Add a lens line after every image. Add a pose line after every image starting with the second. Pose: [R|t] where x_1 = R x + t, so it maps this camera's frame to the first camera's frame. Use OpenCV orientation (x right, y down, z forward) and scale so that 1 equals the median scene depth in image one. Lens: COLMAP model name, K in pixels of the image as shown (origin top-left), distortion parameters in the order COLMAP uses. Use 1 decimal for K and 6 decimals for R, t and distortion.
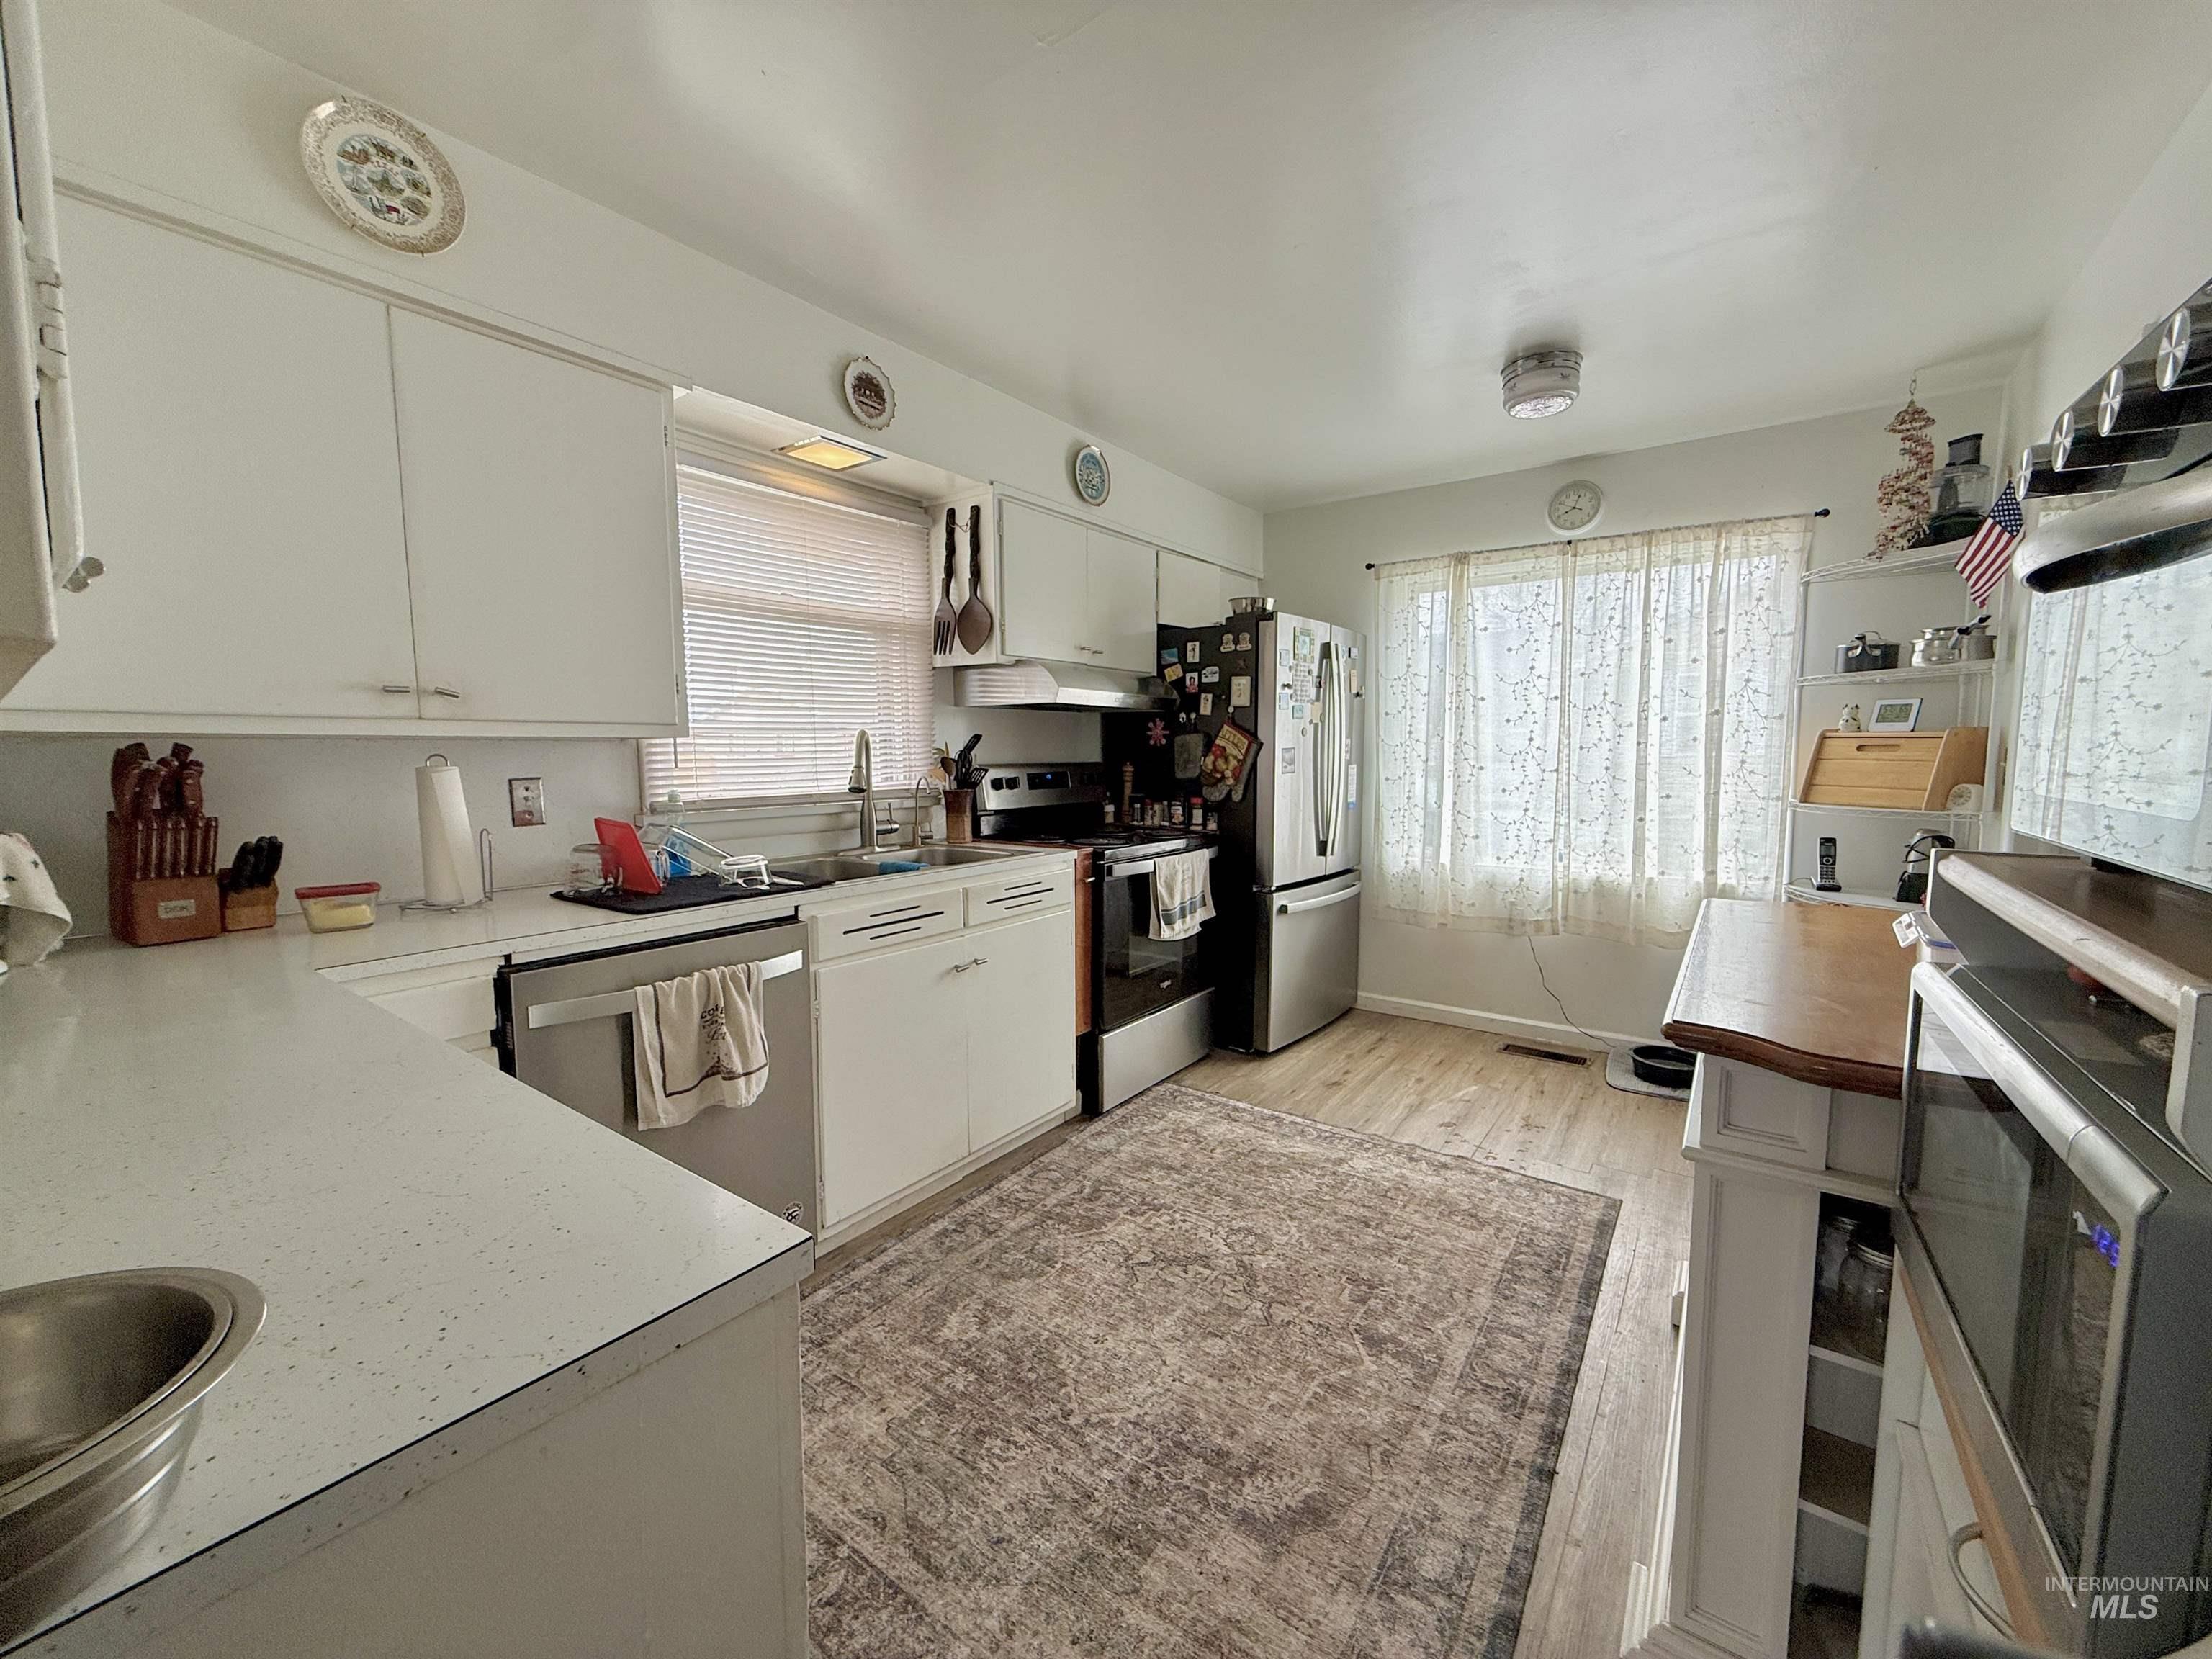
lens RADIAL K [[878.4, 0, 1100.2], [0, 878.4, 829.5], [0, 0, 1]] dist [-0.000265, -0.000435]
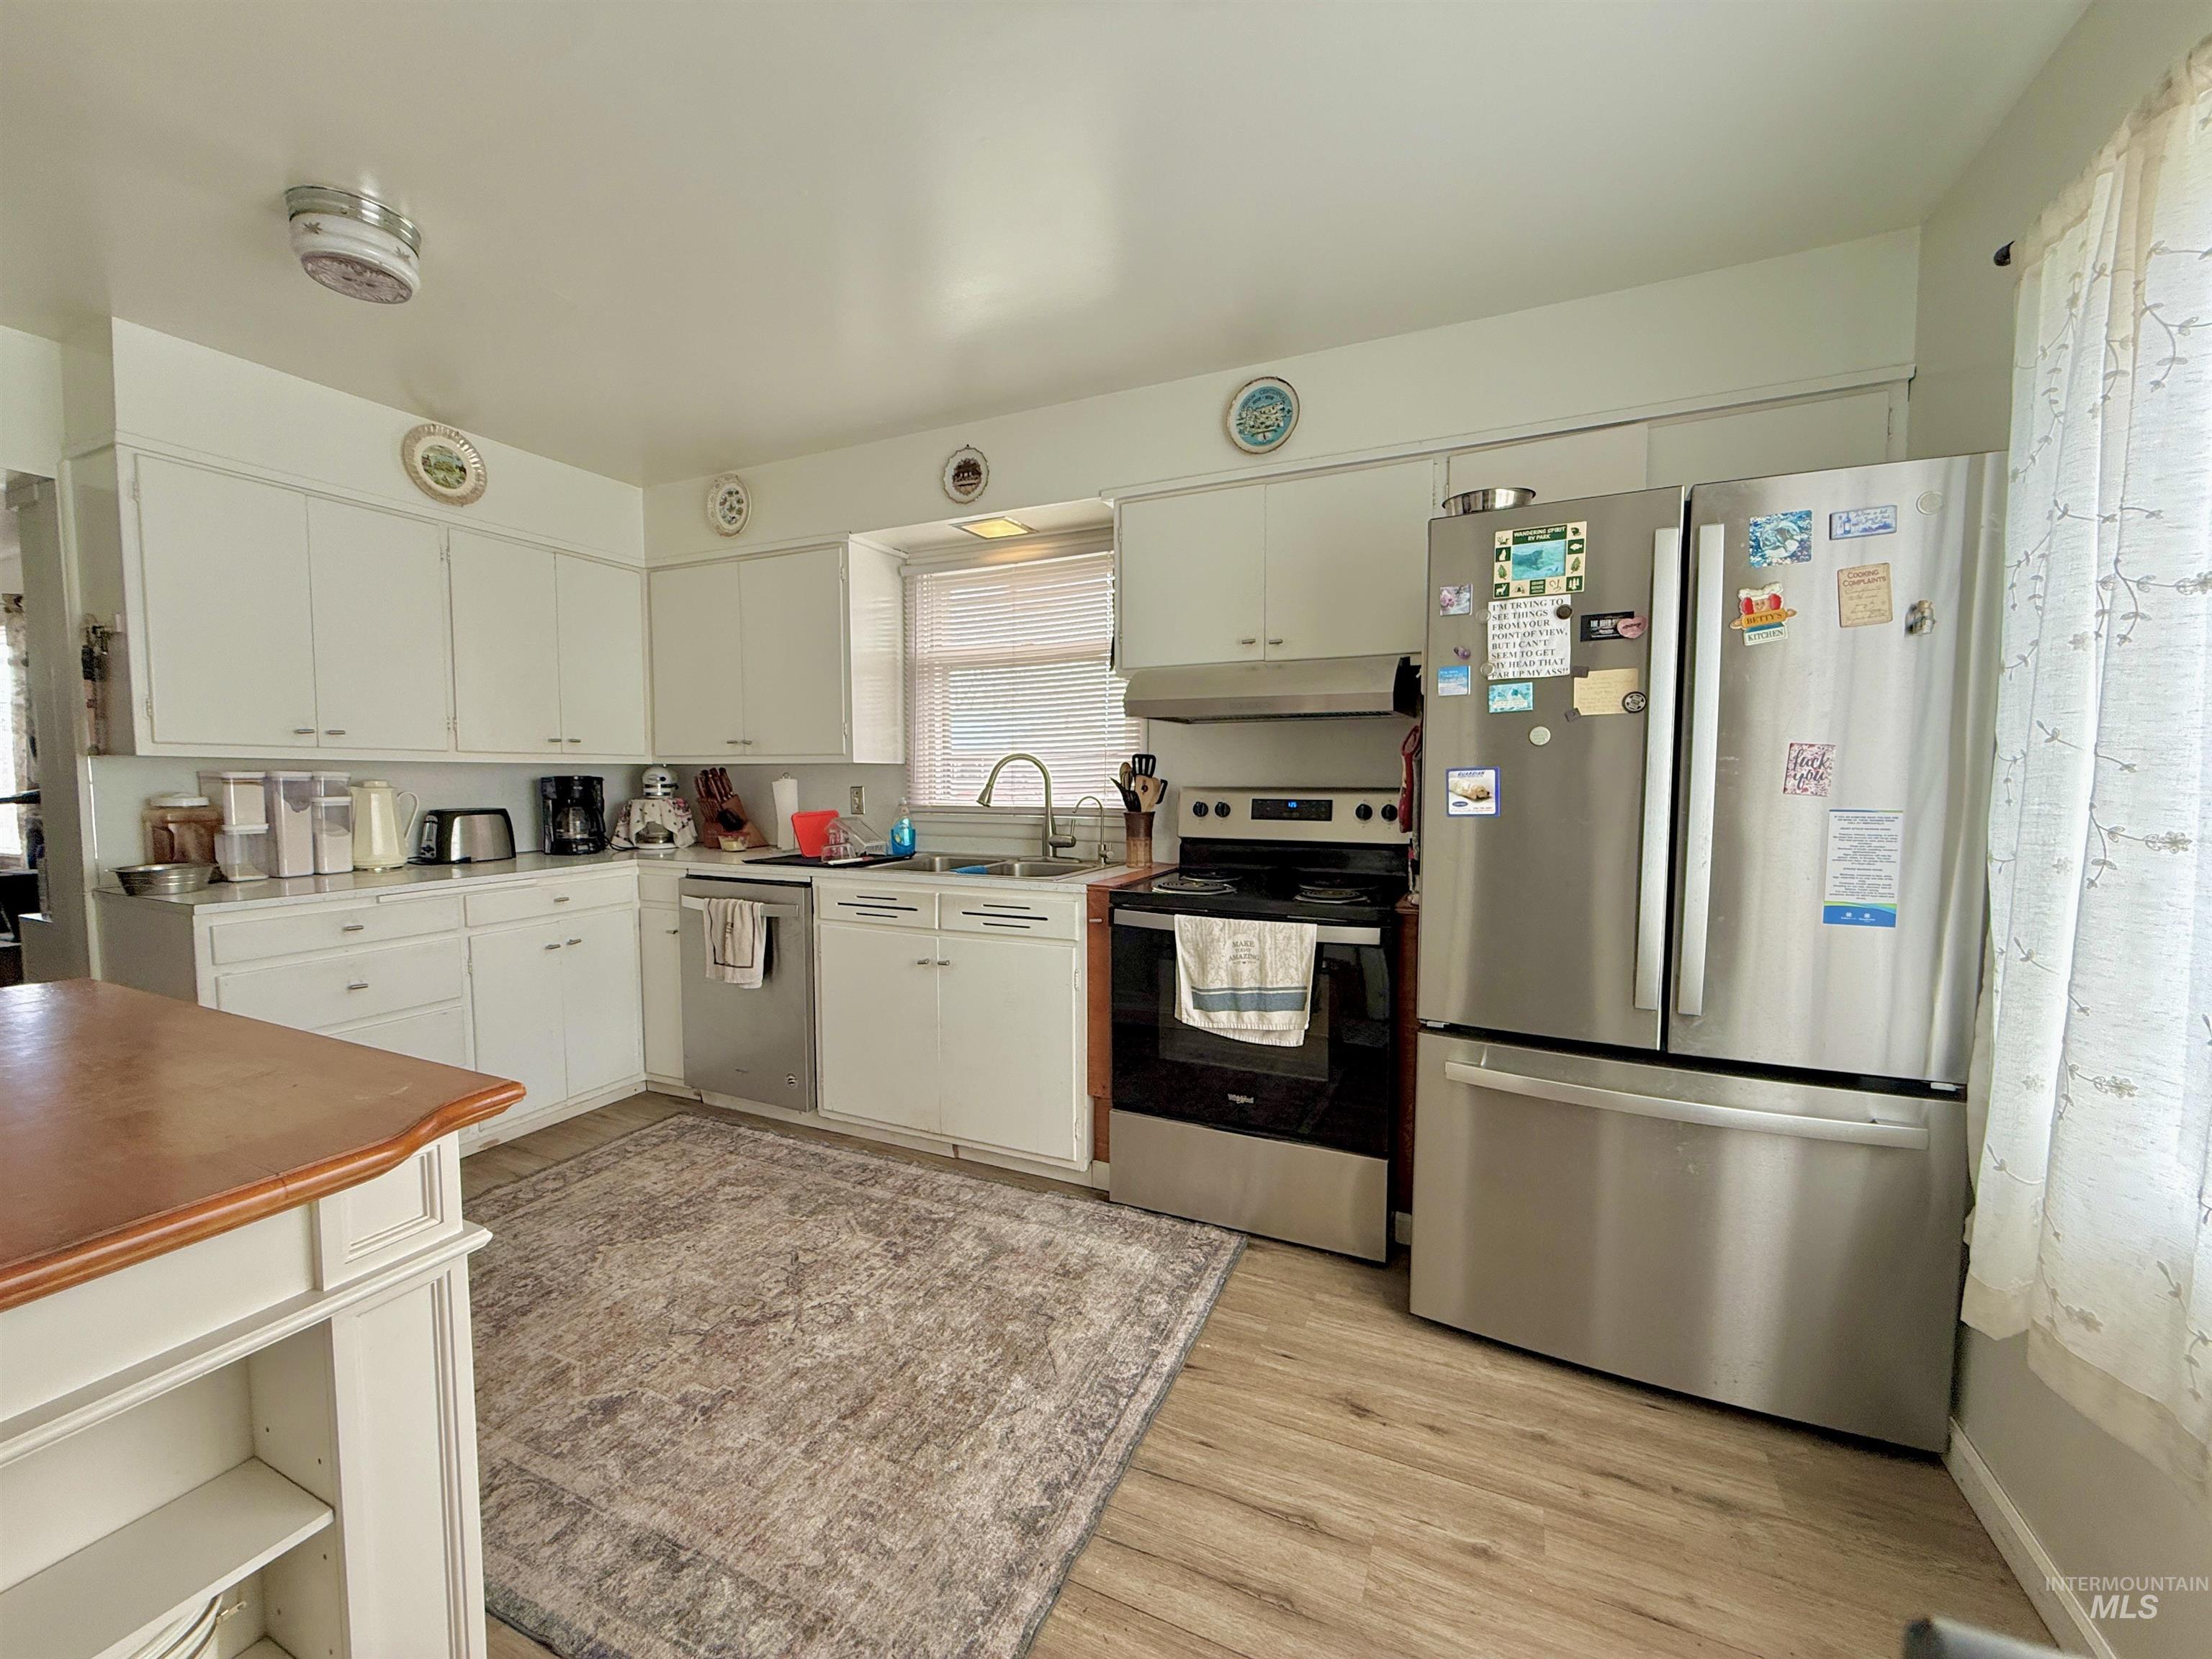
lens RADIAL K [[878.4, 0, 1101.2], [0, 878.4, 831.5], [0, 0, 1]] dist [-0.000265, -0.000435]
pose [[0.197618, 0.069067, -0.977843, 0.938608], [-0.088278, 0.994716, 0.052418, -0.086083], [0.976296, 0.075963, 0.202671, 0.929555]]
